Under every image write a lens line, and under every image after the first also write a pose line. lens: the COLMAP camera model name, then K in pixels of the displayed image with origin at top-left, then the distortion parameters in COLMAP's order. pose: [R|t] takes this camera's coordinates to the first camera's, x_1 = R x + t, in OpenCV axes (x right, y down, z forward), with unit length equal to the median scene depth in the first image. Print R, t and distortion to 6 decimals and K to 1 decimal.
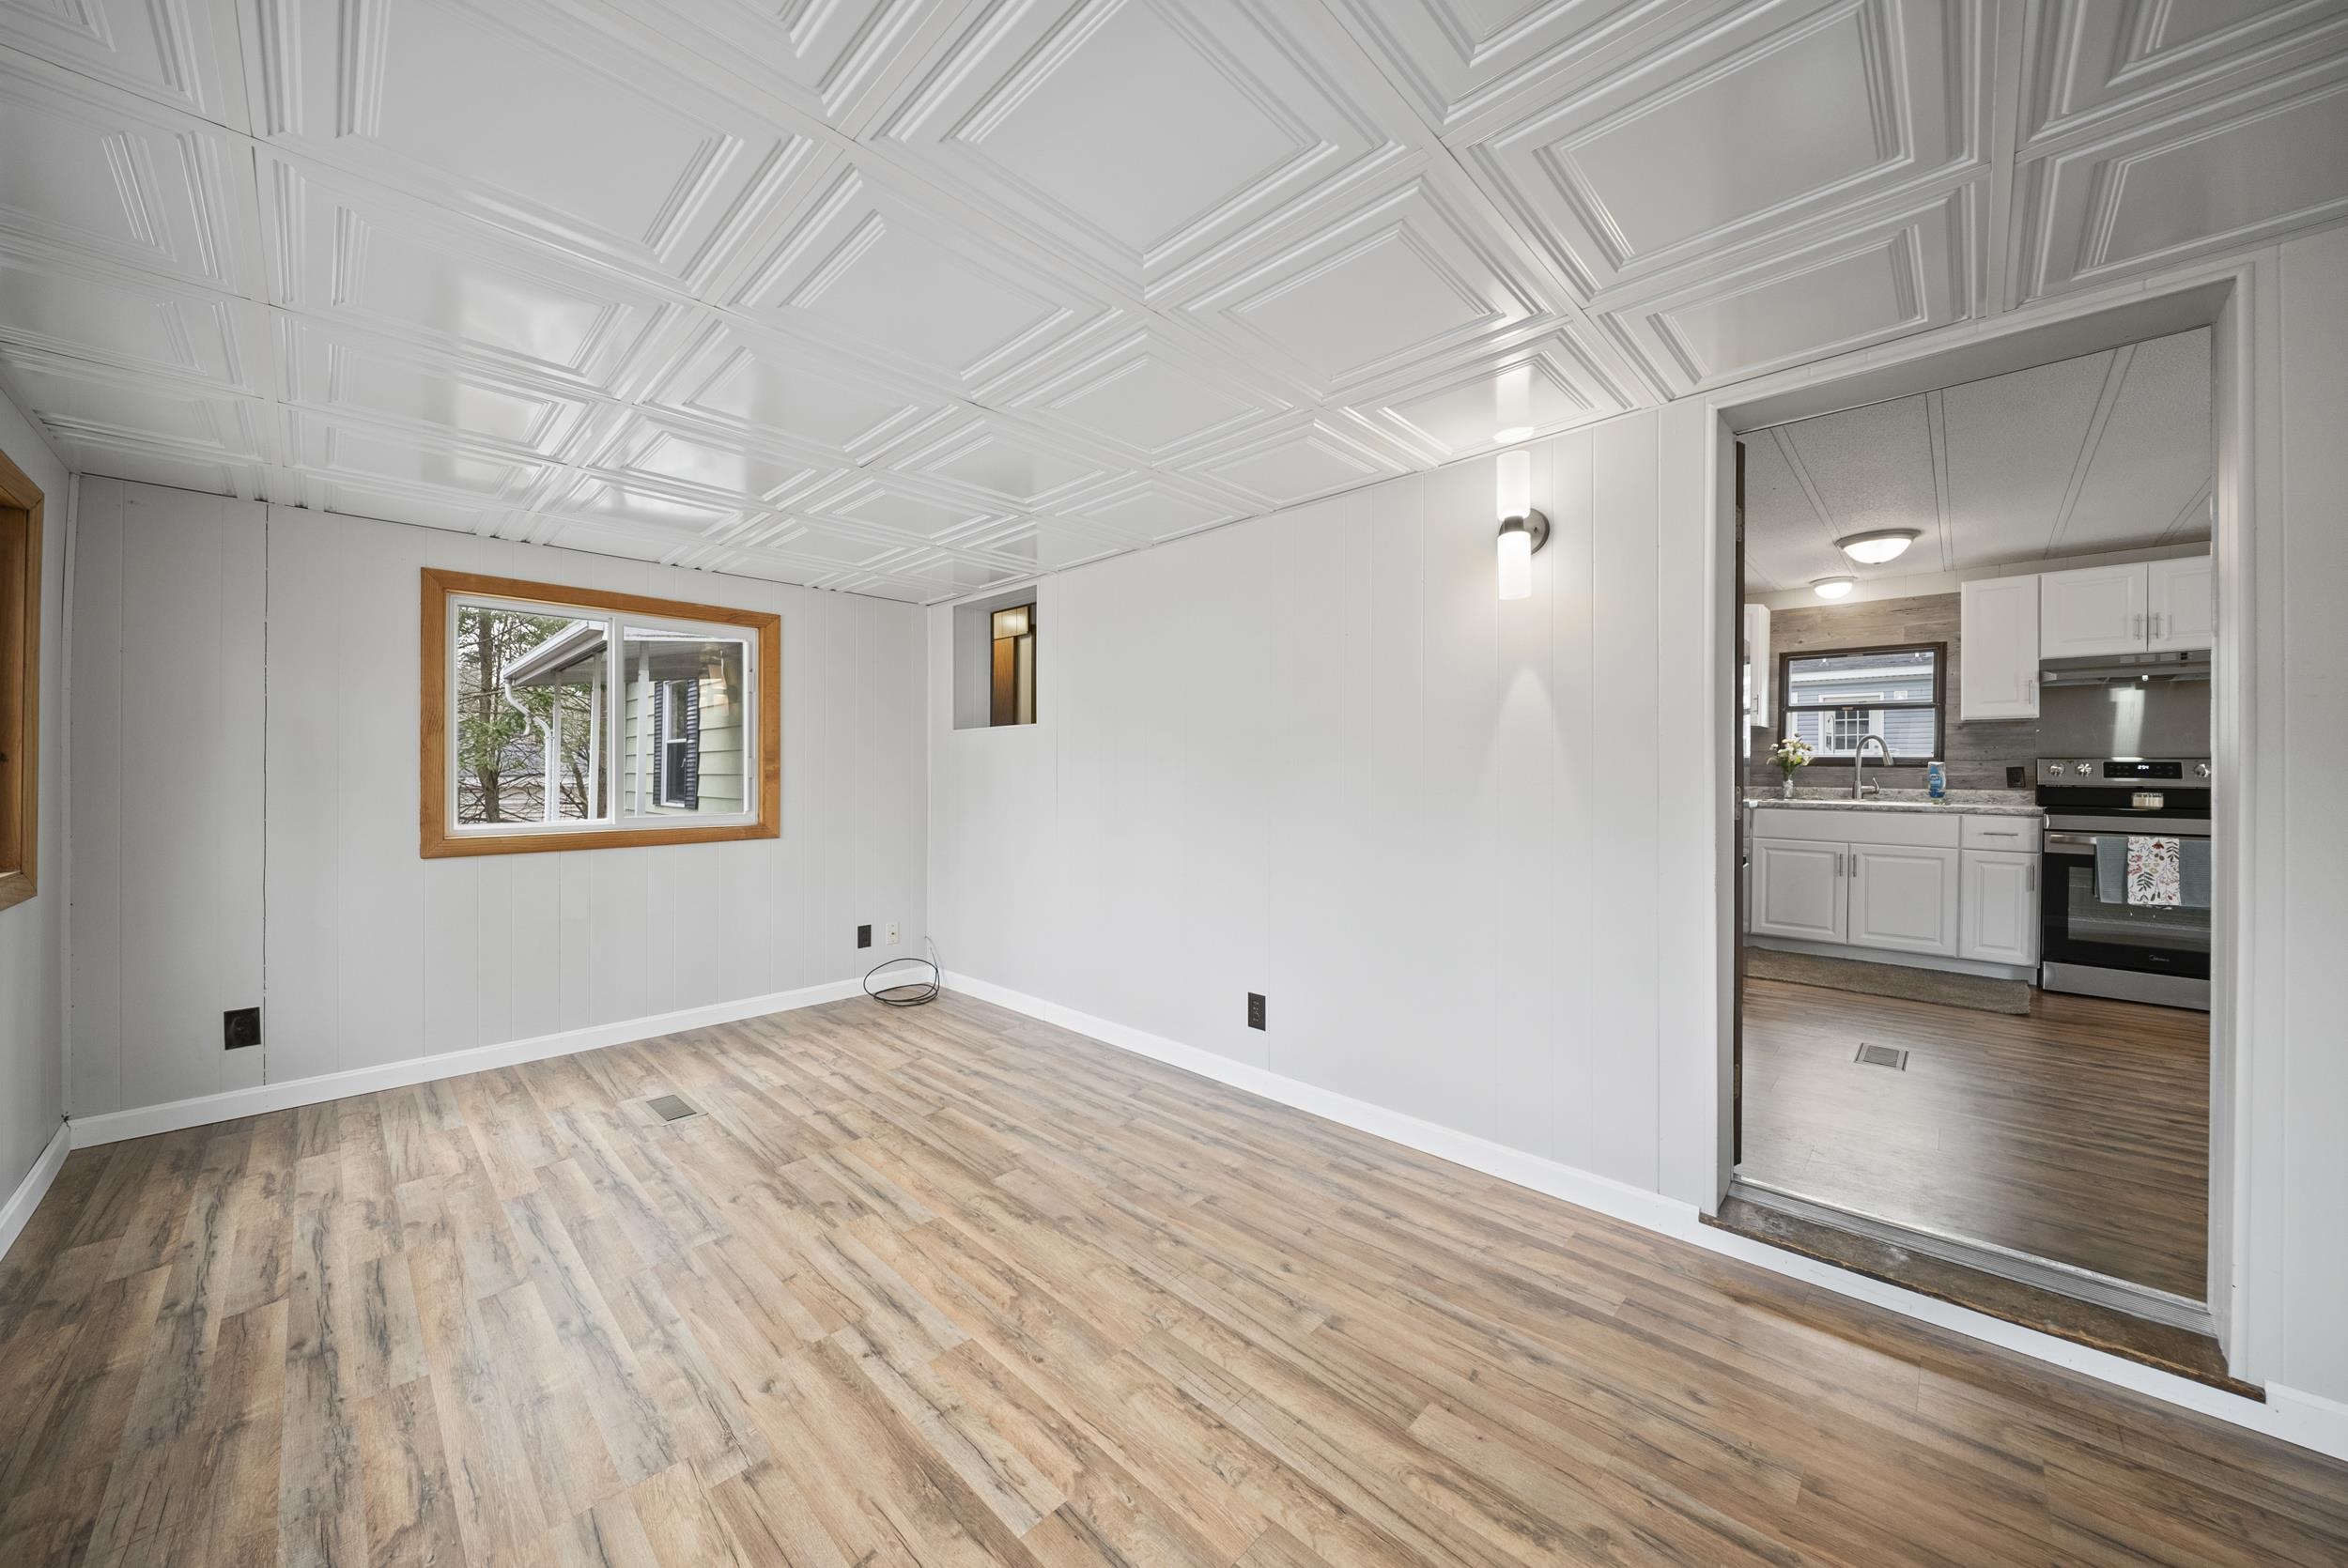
lens RADIAL K [[829.3, 0, 1178.7], [0, 829.3, 774.5], [0, 0, 1]] dist [-0.009289, -0.000175]
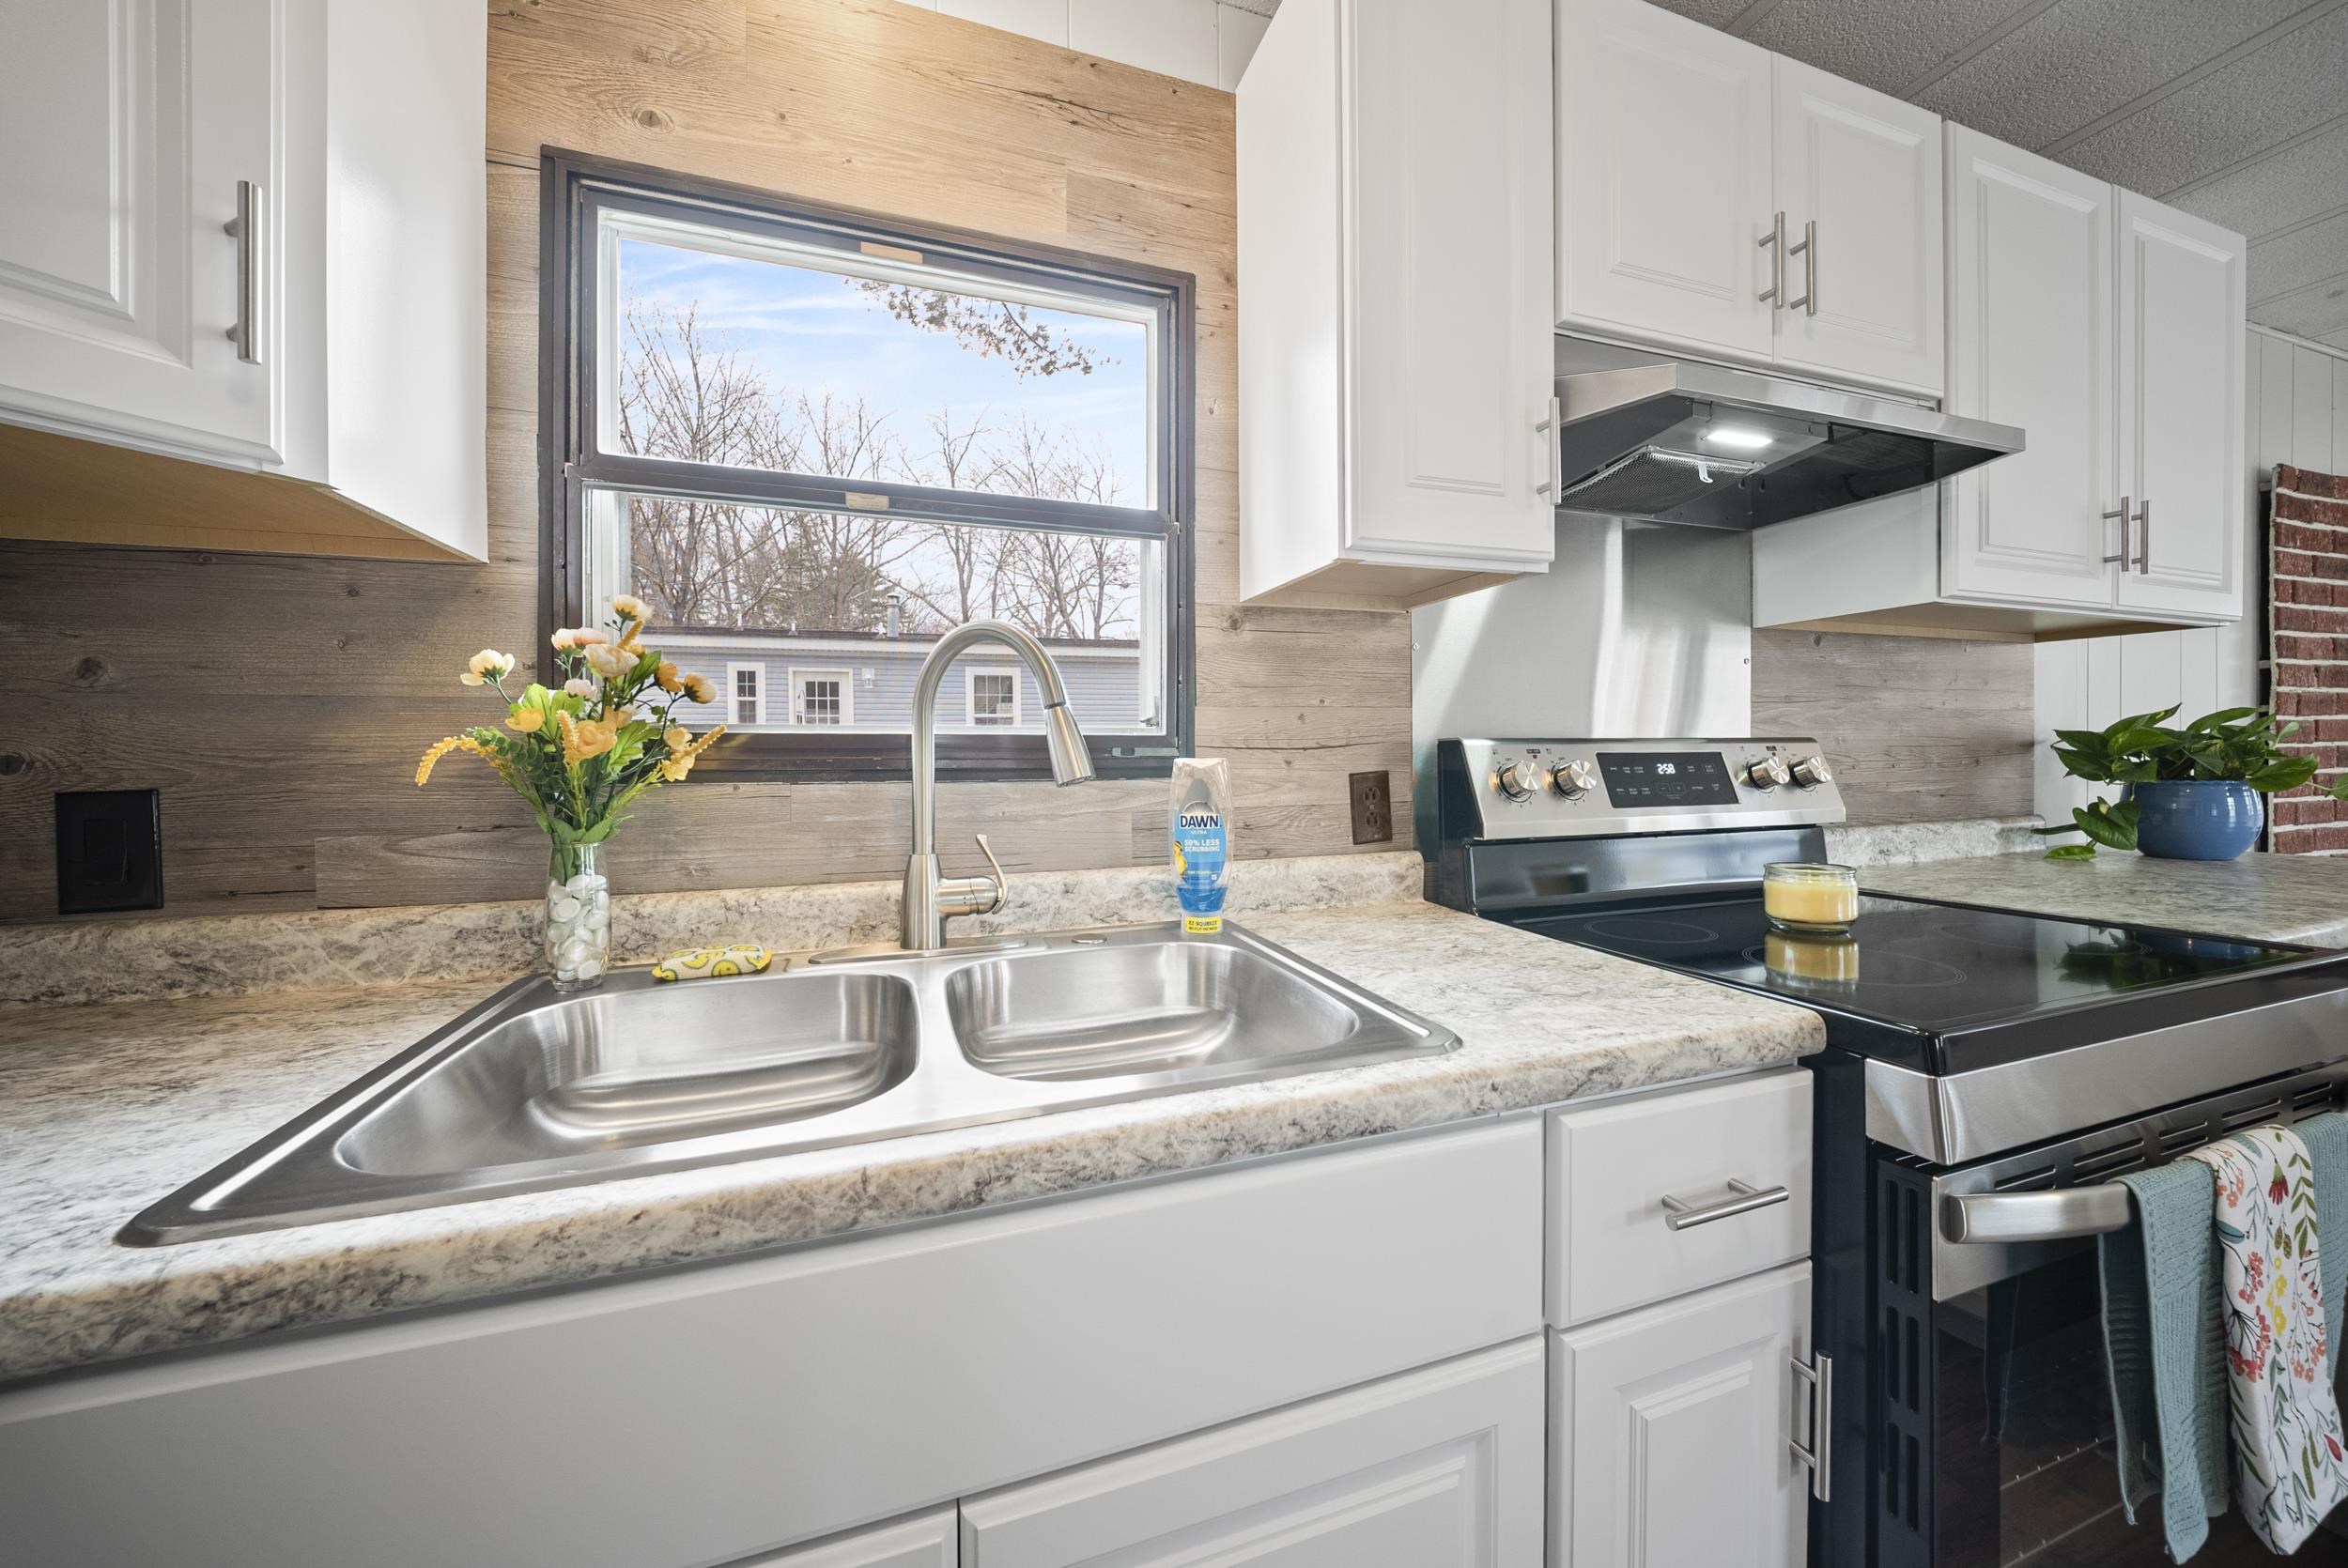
lens RADIAL K [[834.0, 0, 1182.4], [0, 834.0, 748.4], [0, 0, 1]] dist [-0.004105, -0.000106]
pose [[0.454136, -0.004571, 0.890921, 0.716161], [0.019630, 0.999795, -0.004876, -0.016507], [-0.890716, 0.019703, 0.454132, 0.906052]]
